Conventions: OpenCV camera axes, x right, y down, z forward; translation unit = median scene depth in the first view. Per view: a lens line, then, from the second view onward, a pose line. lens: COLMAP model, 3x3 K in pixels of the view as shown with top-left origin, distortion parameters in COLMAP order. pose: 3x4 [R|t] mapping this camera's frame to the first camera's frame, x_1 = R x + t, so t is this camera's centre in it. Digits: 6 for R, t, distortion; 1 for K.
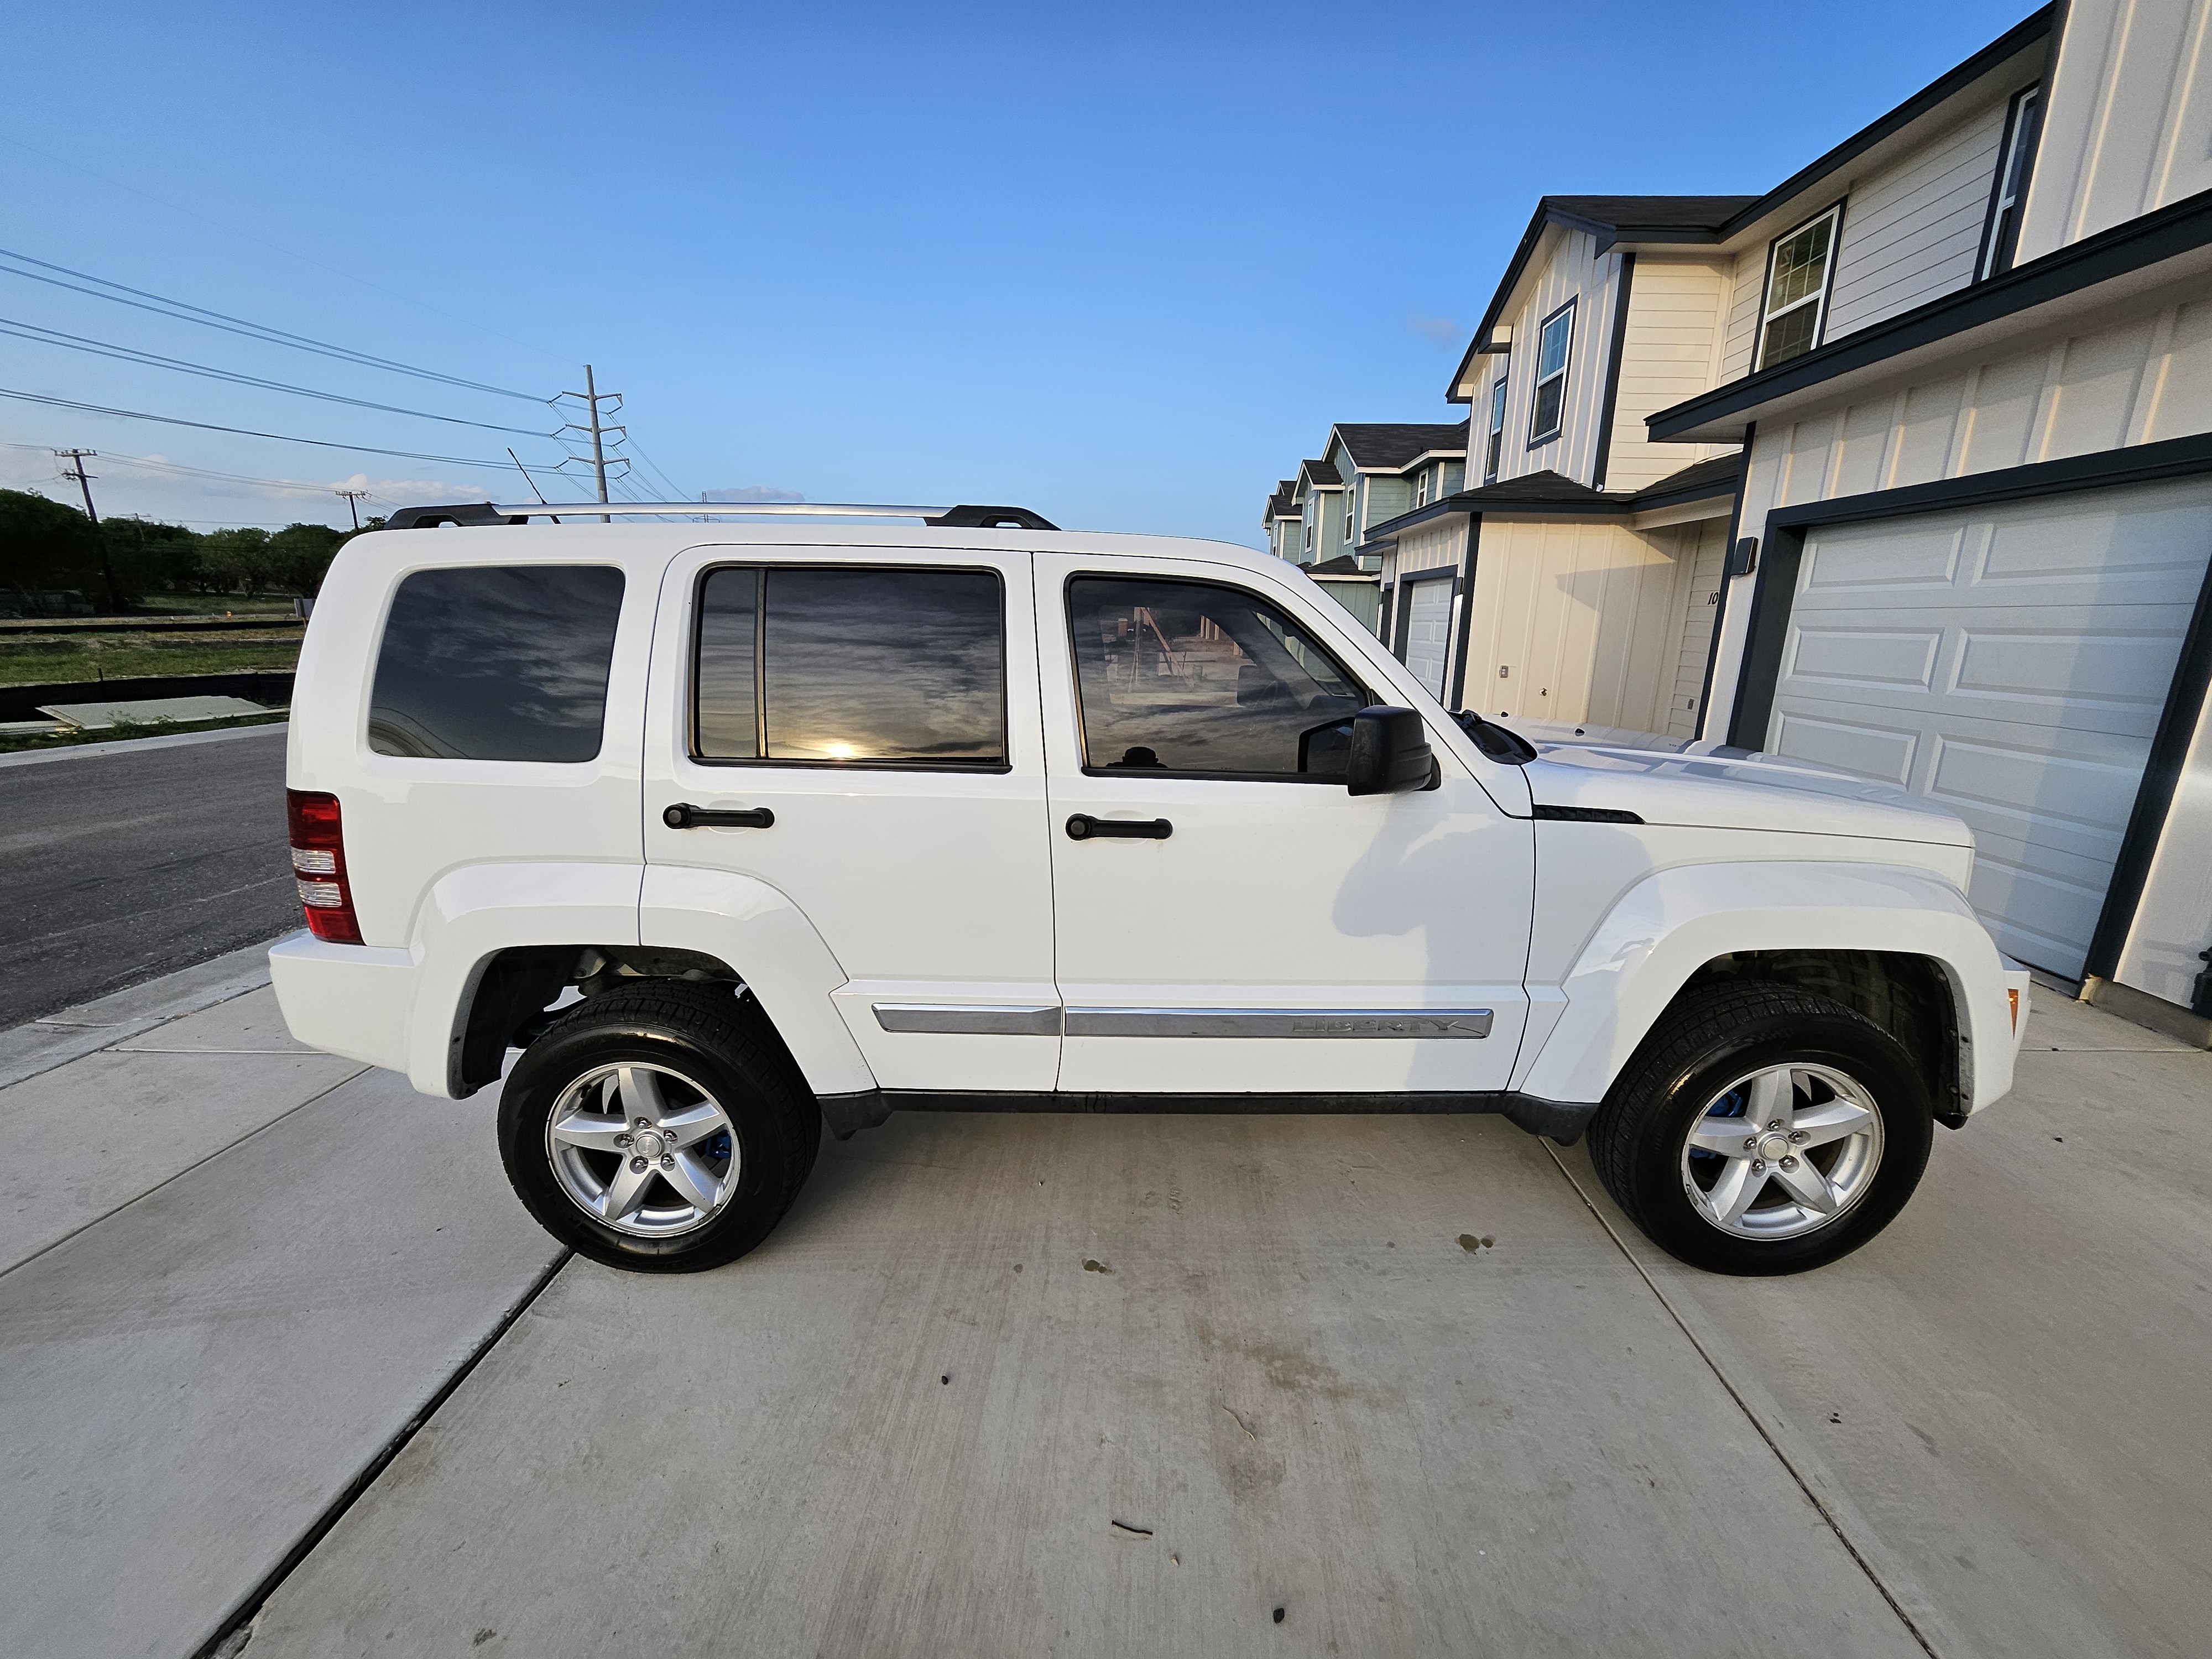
lens RADIAL K [[857.5, 0, 1111.1], [0, 857.5, 833.9], [0, 0, 1]] dist [-0.006330, -0.000385]
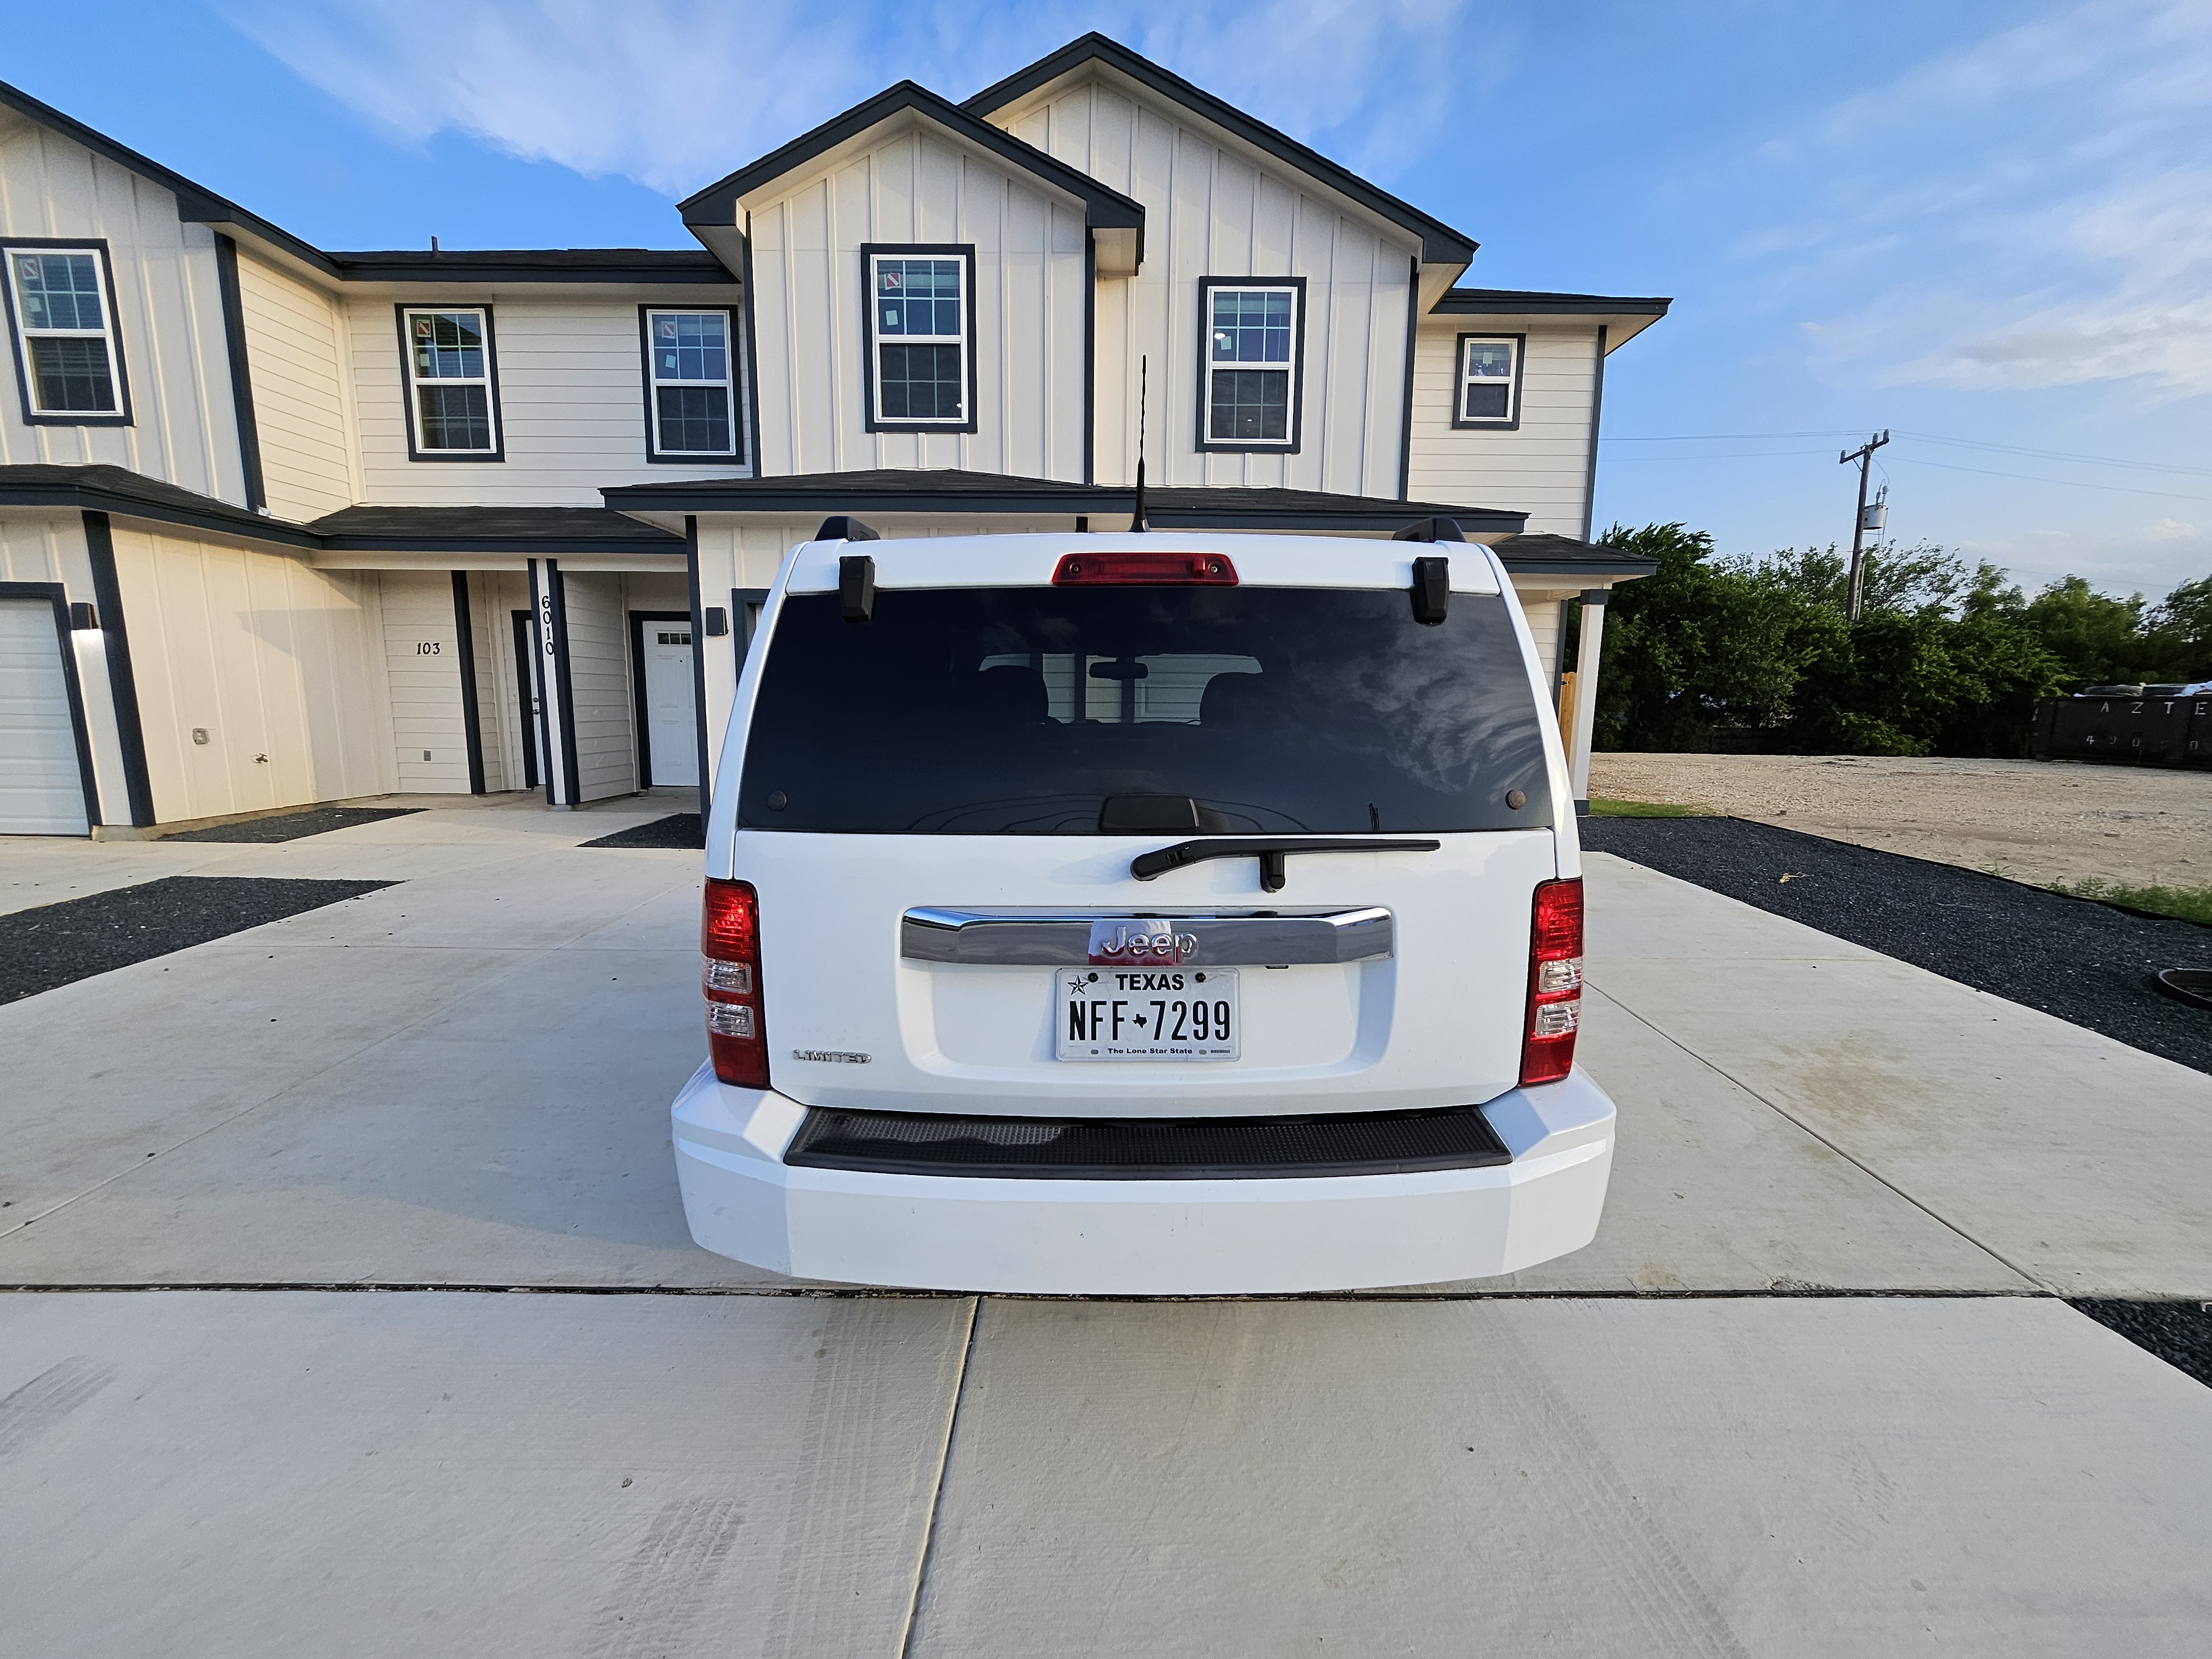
lens RADIAL K [[857.5, 0, 1111.1], [0, 857.5, 833.9], [0, 0, 1]] dist [-0.006330, -0.000385]
pose [[-0.016462, -0.171069, 0.985121, -0.309280], [0.230742, 0.958011, 0.170217, -0.055637], [-0.972876, 0.230111, 0.023702, 0.251884]]
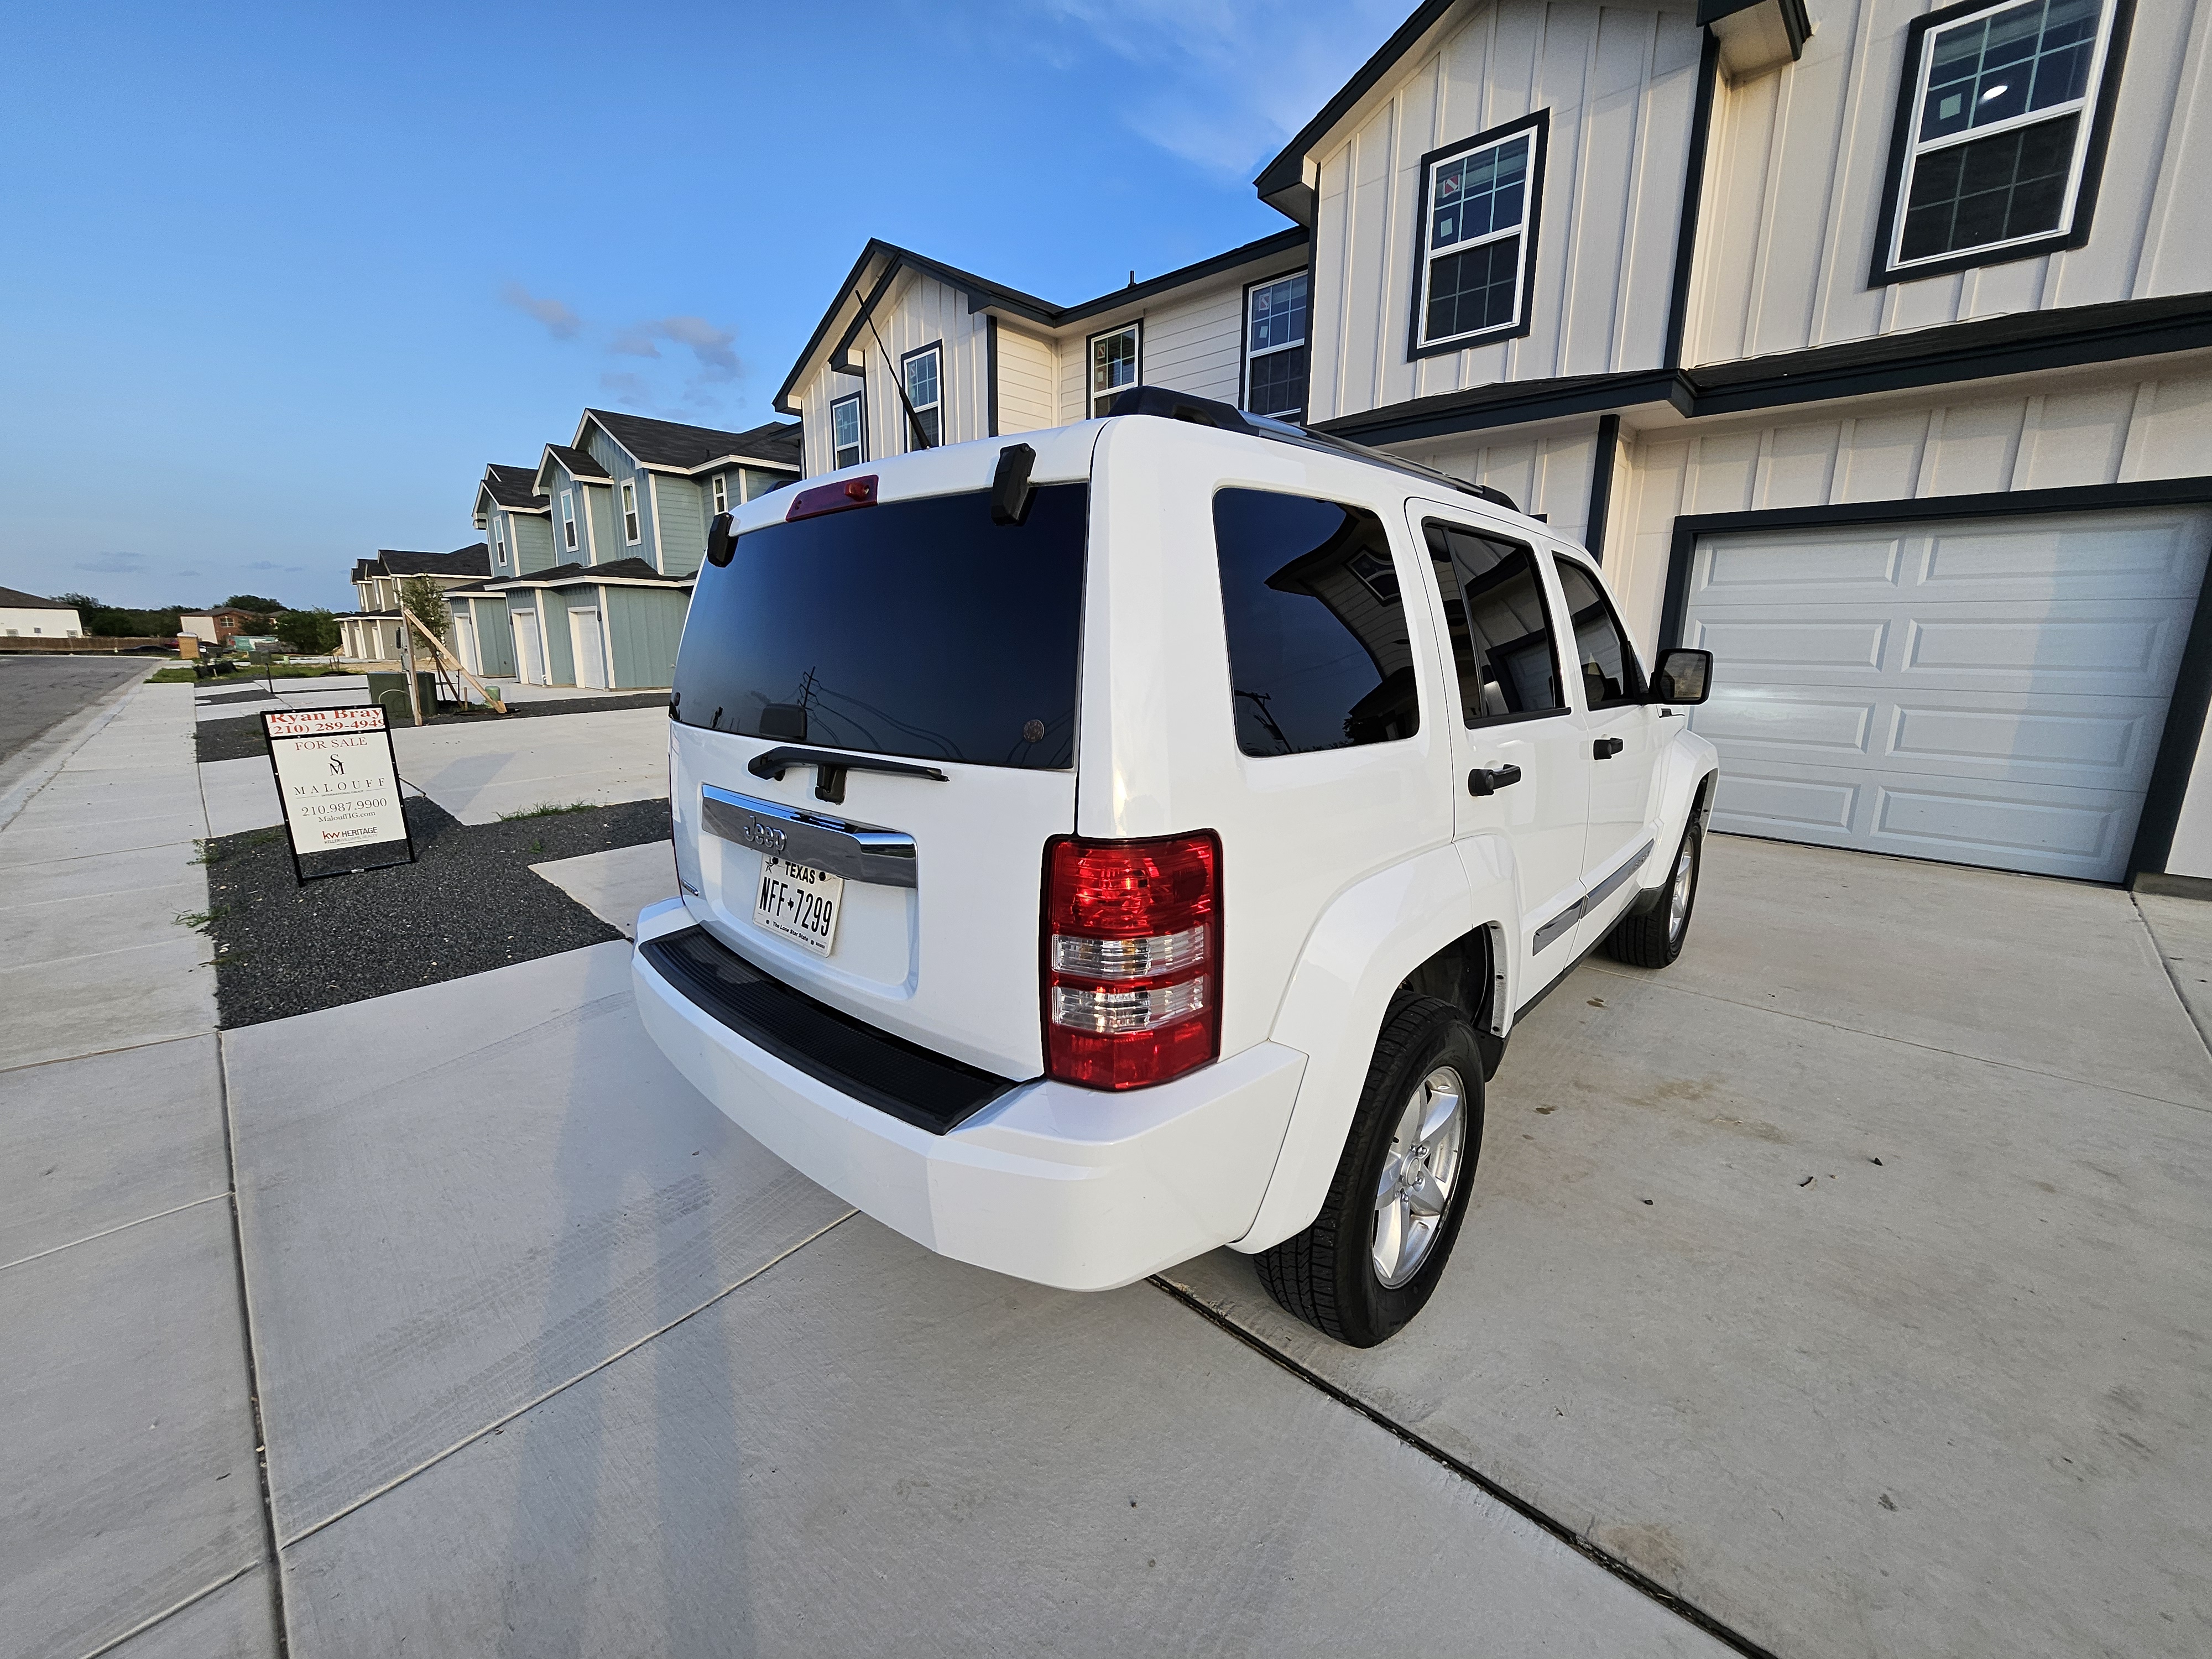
lens RADIAL K [[861.0, 0, 1114.2], [0, 861.0, 831.1], [0, 0, 1]] dist [-0.008017, -0.000173]
pose [[0.666708, -0.170278, 0.725607, -0.255986], [0.183138, 0.981132, 0.061970, -0.017091], [-0.722469, 0.091570, 0.685313, 0.112489]]
